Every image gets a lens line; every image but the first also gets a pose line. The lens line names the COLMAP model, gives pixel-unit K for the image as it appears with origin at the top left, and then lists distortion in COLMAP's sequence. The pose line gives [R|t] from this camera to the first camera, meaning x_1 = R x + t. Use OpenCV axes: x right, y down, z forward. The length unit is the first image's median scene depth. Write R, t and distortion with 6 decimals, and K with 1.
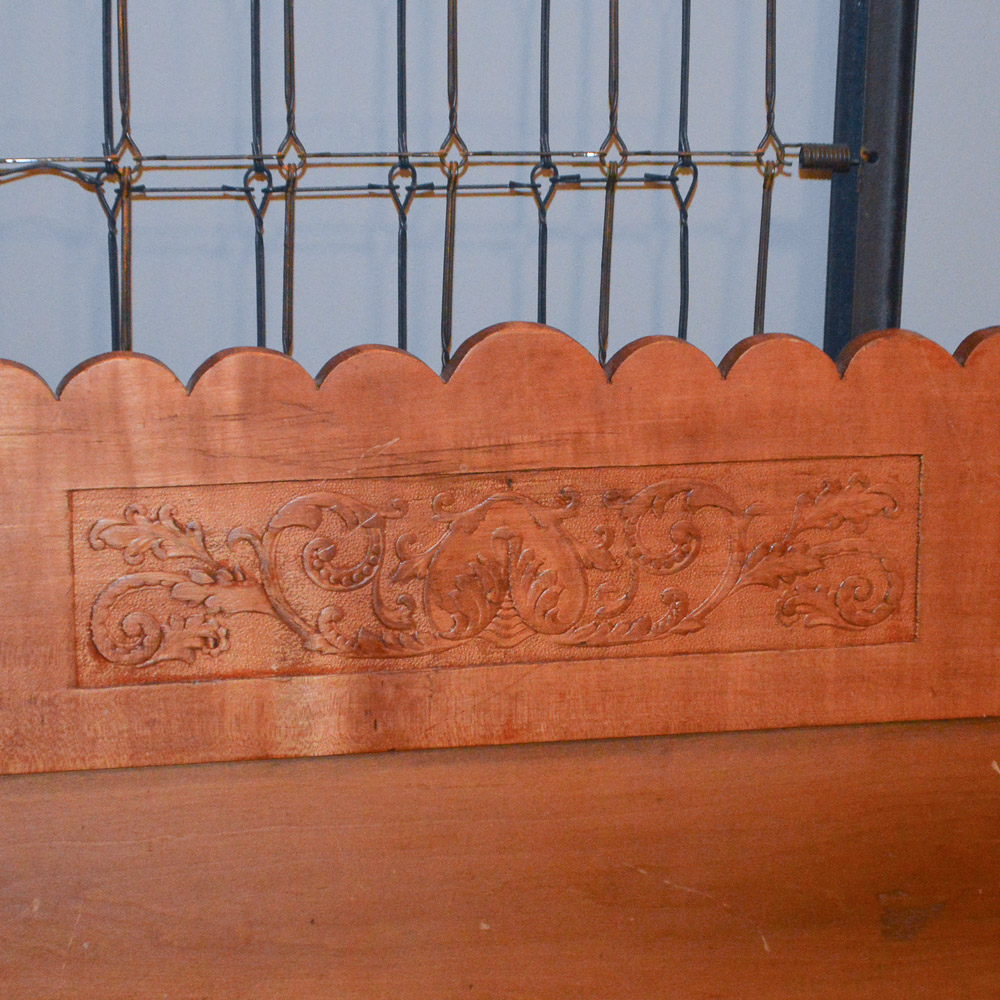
lens RADIAL K [[3437.3, 0, 575.5], [0, 3437.3, 528.0], [0, 0, 1]] dist [0.024327, 0.000000]
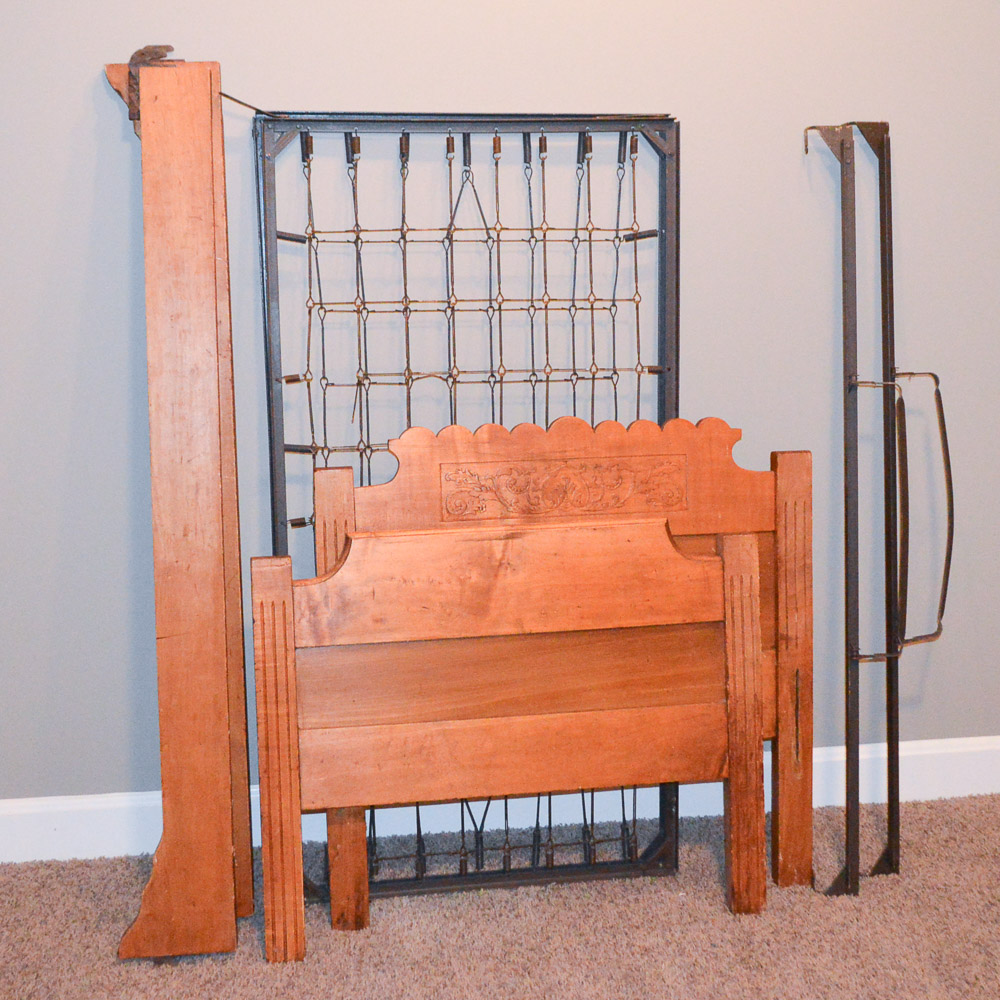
lens RADIAL K [[1425.7, 0, 550.7], [0, 1425.7, 469.0], [0, 0, 1]] dist [-0.092251, 0.000000]
pose [[0.999052, -0.027709, -0.033585, 0.013006], [0.022444, 0.988717, -0.148107, 0.203130], [0.037310, 0.147213, 0.988401, -0.408961]]
